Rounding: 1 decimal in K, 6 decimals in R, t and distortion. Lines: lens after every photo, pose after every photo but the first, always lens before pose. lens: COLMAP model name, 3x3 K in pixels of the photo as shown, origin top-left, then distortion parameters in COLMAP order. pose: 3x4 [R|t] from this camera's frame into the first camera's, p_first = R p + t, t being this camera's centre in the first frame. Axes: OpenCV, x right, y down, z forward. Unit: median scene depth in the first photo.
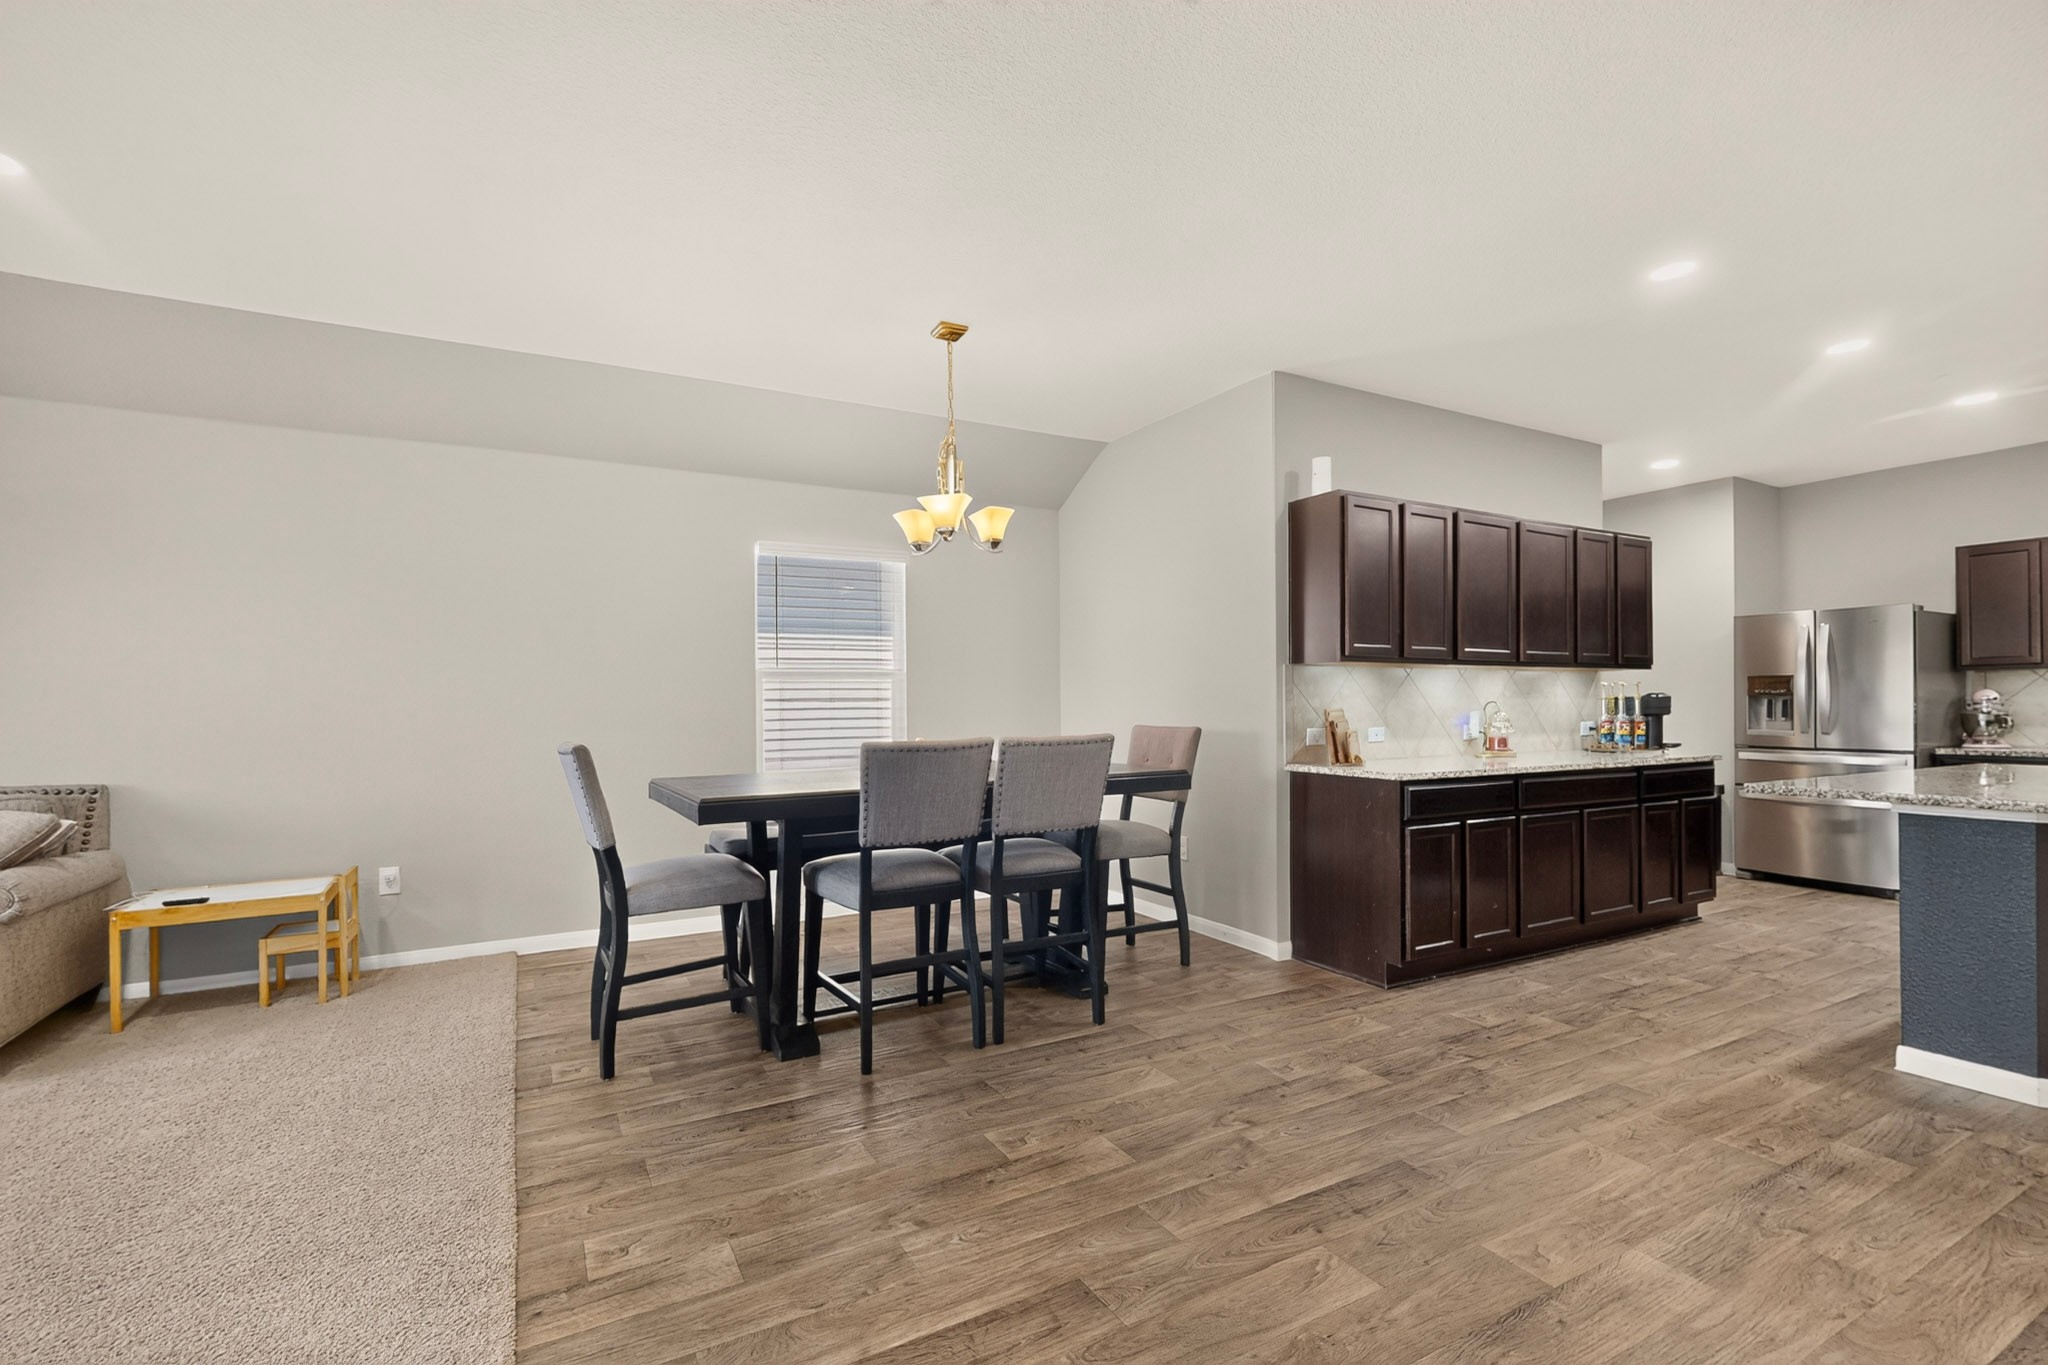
lens RADIAL K [[892.3, 0, 1024.0], [0, 892.3, 682.5], [0, 0, 1]] dist [0.015962, 0.000267]
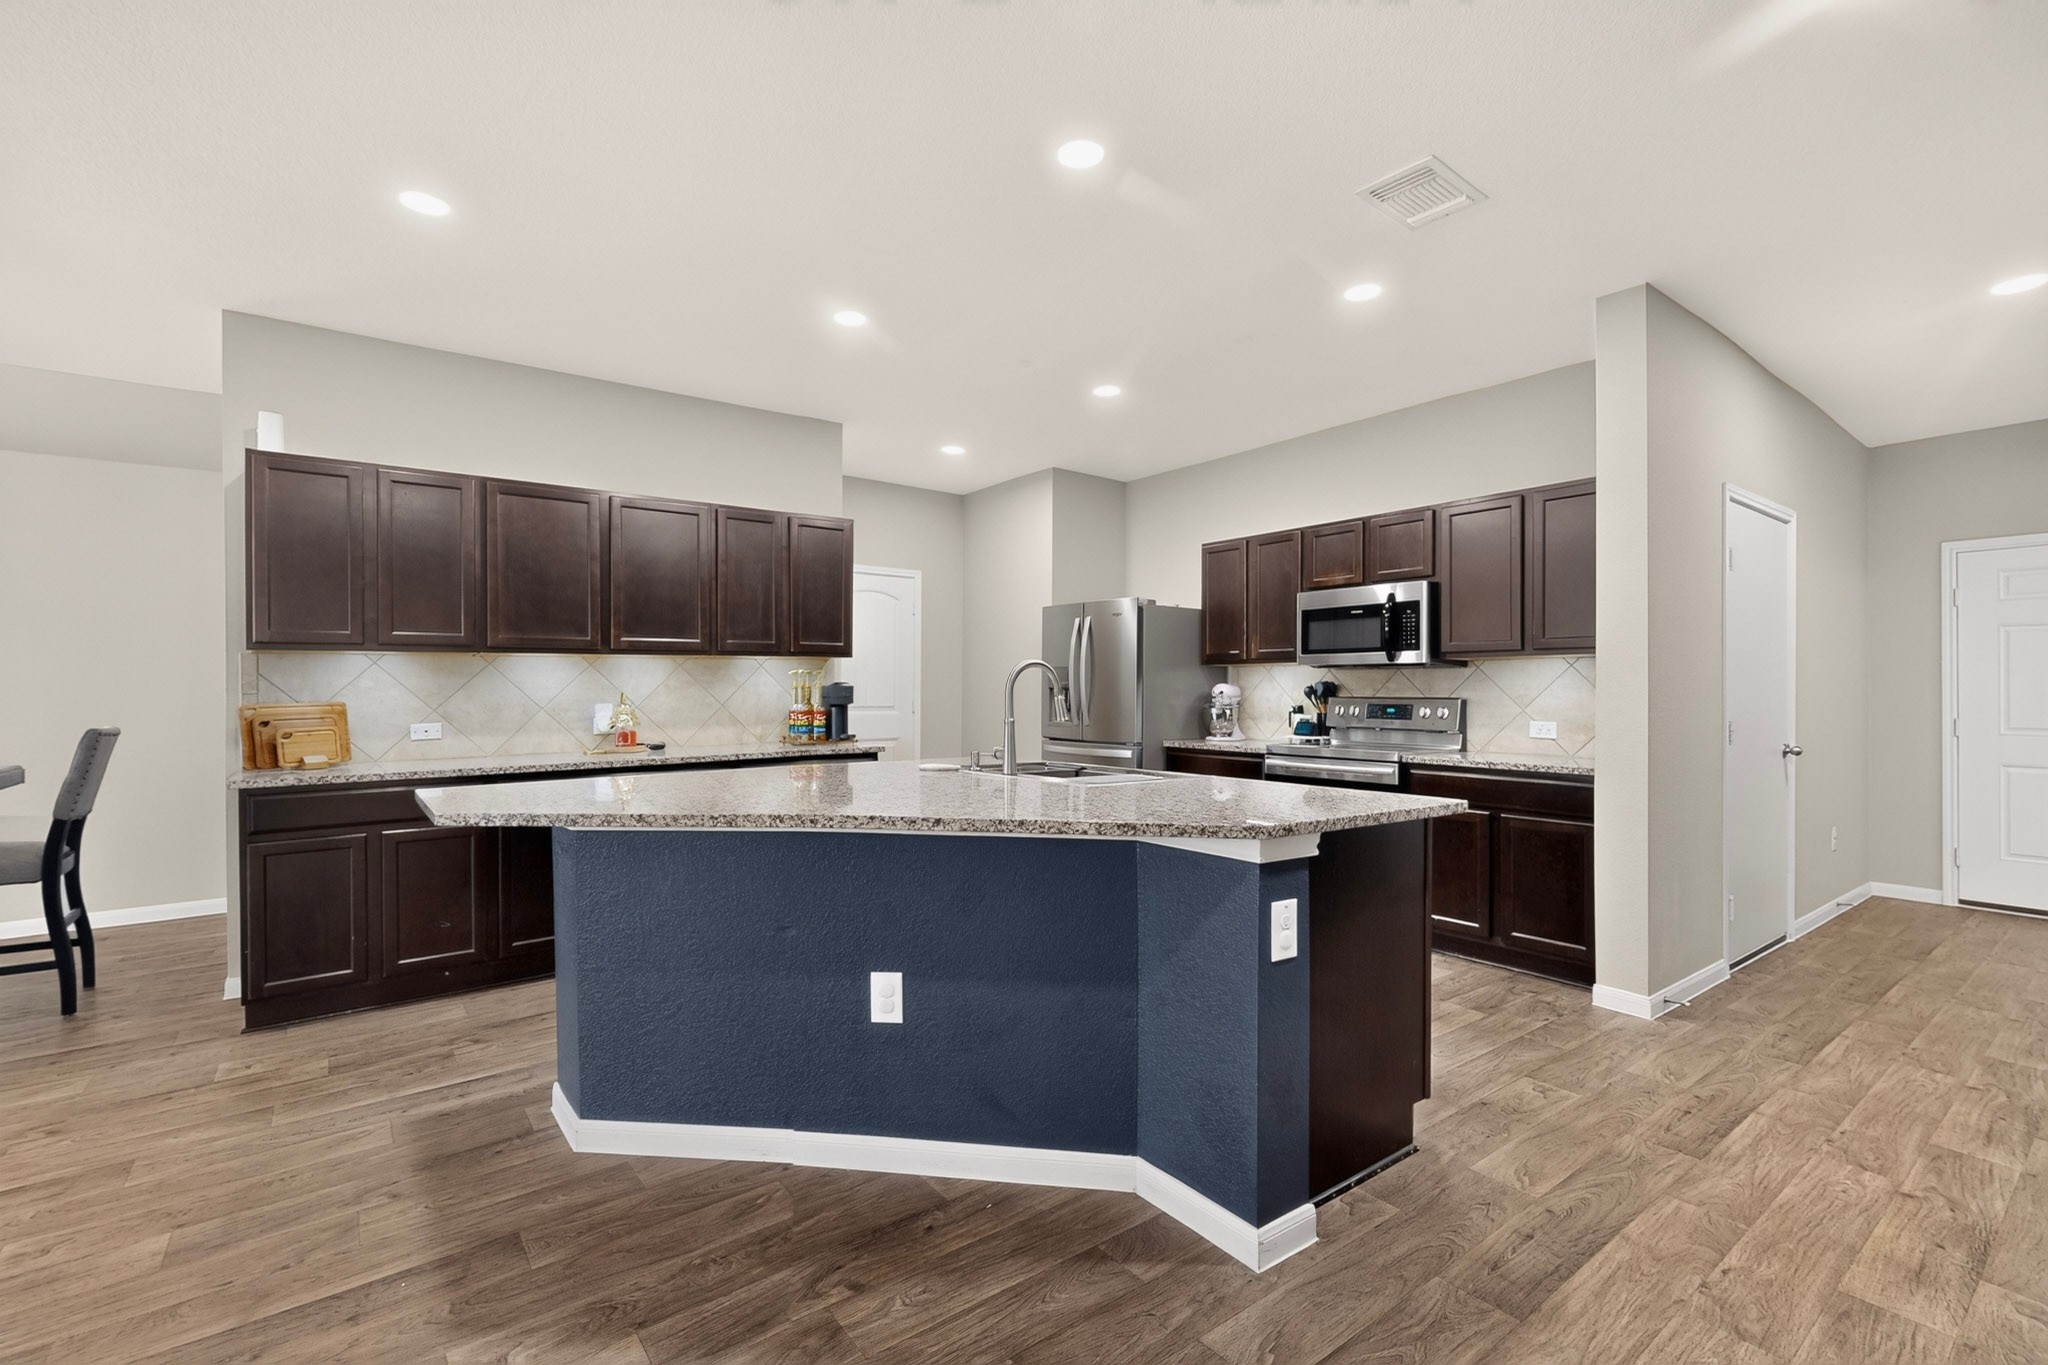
lens RADIAL K [[892.3, 0, 1024.0], [0, 892.3, 682.5], [0, 0, 1]] dist [0.015962, 0.000267]
pose [[0.991460, 0.006379, 0.130258, 0.825369], [-0.008659, 0.999819, 0.016949, -0.010047], [-0.130126, -0.017932, 0.991335, 0.039491]]
